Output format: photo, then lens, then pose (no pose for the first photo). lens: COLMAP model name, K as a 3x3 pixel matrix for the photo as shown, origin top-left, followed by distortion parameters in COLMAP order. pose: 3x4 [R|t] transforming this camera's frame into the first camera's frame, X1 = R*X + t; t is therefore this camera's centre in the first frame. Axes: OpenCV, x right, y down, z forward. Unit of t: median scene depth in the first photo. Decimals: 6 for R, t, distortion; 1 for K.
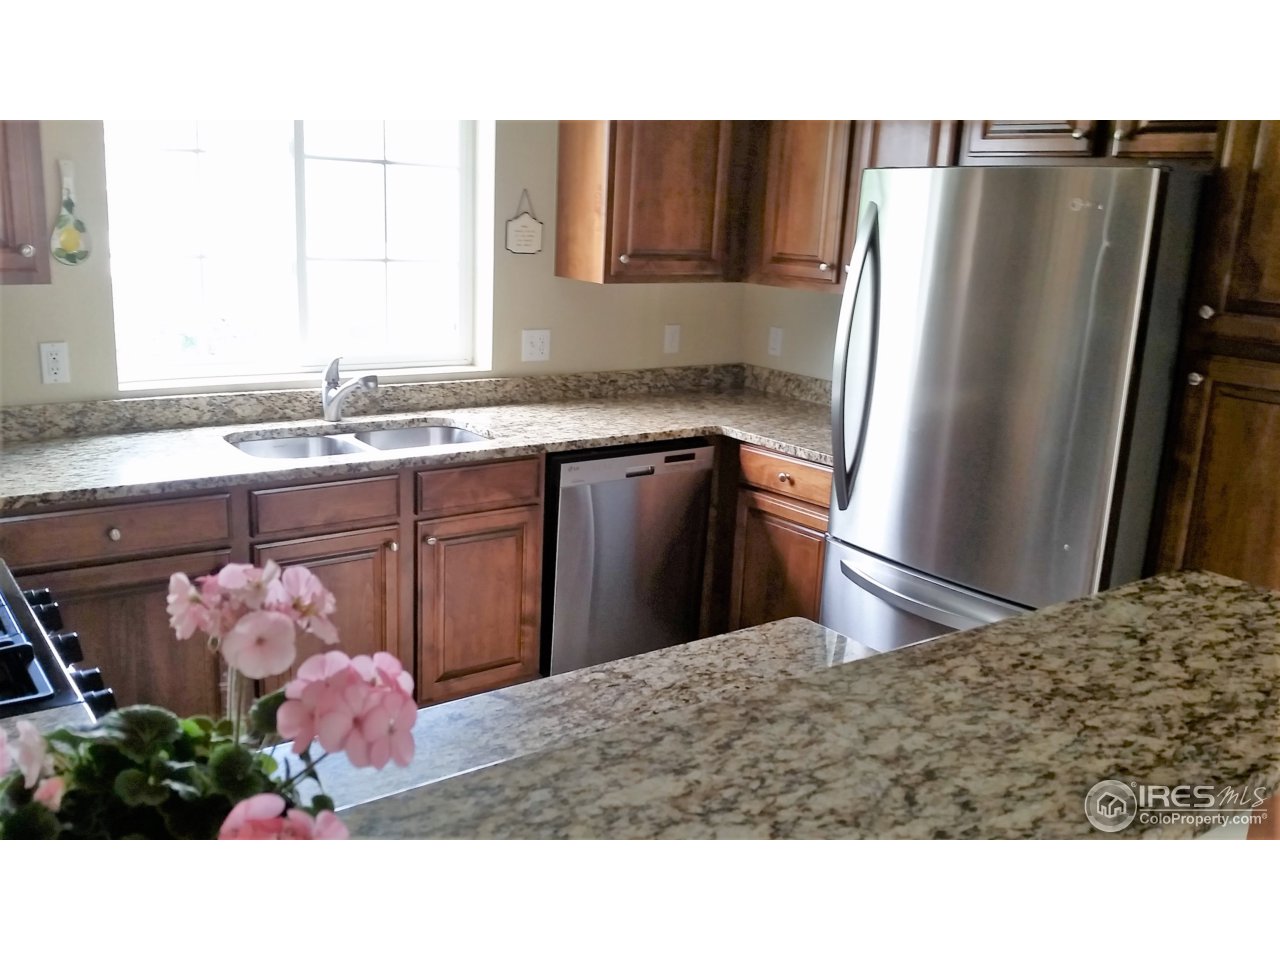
lens RADIAL K [[1132.4, 0, 640.0], [0, 1132.4, 480.0], [0, 0, 1]] dist [0.113620, -0.292884]
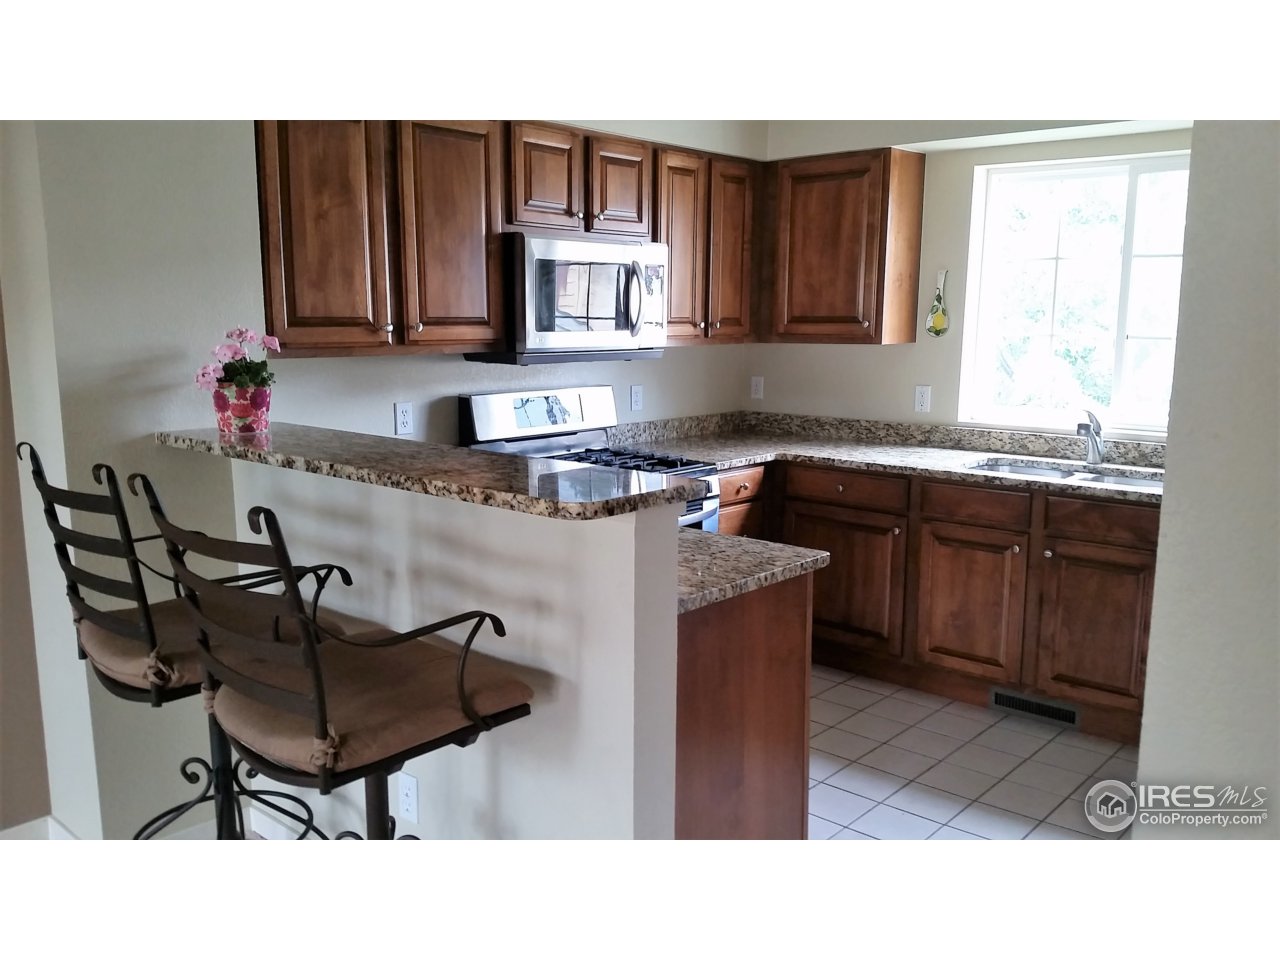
lens RADIAL K [[1051.5, 0, 637.7], [0, 1051.5, 486.2], [0, 0, 1]] dist [0.190227, -0.462837]
pose [[0.206403, 0.114217, -0.971778, 0.800435], [-0.228673, 0.971291, 0.065590, 0.008430], [0.951371, 0.208681, 0.226596, 0.294016]]
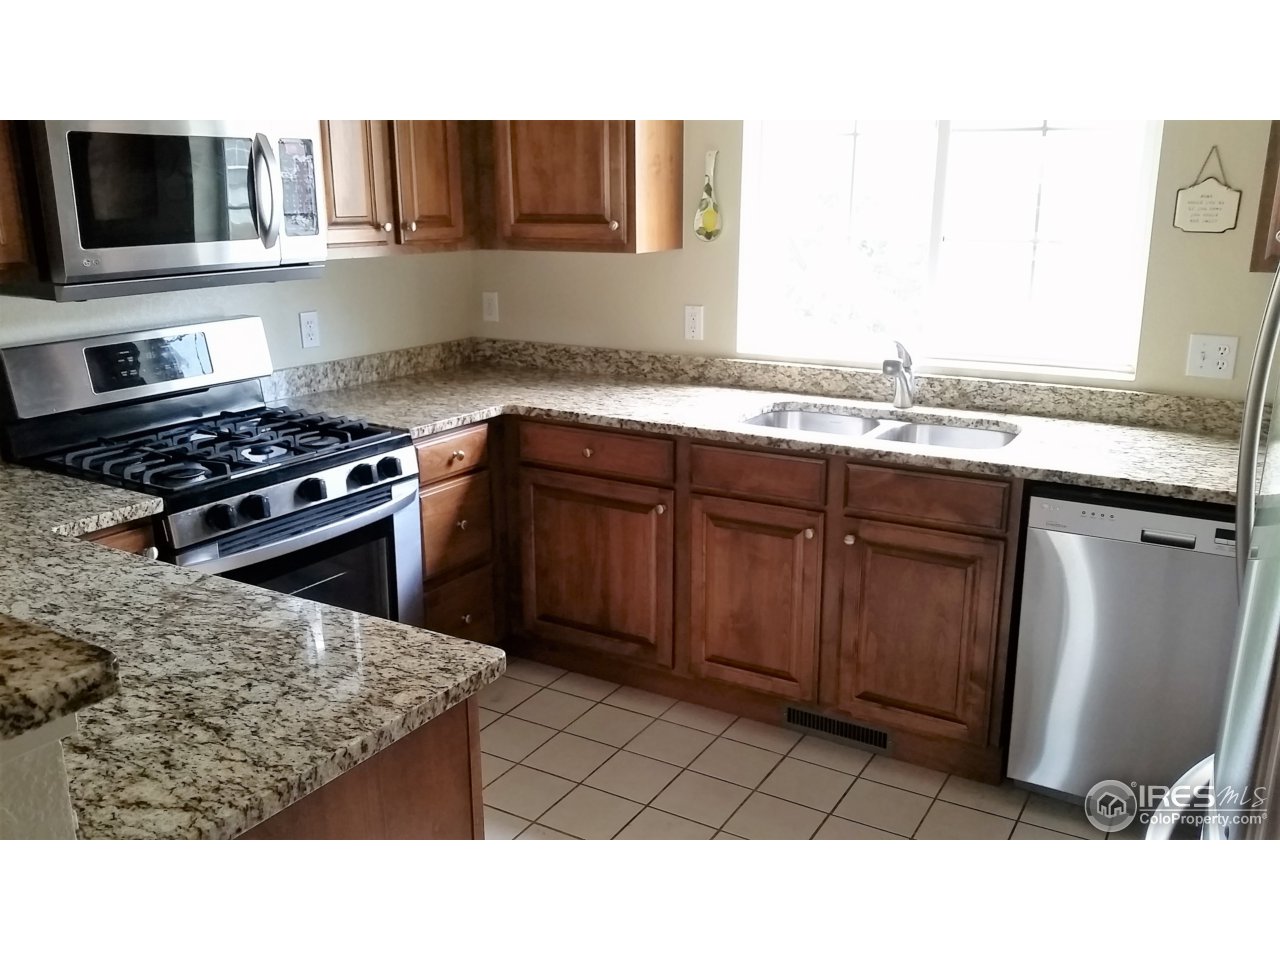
lens RADIAL K [[1051.5, 0, 637.7], [0, 1051.5, 486.2], [0, 0, 1]] dist [0.190227, -0.462837]
pose [[0.378505, 0.200340, -0.903658, 0.496429], [-0.200350, 0.970883, 0.131325, -0.064177], [0.903656, 0.131341, 0.407623, 0.471162]]
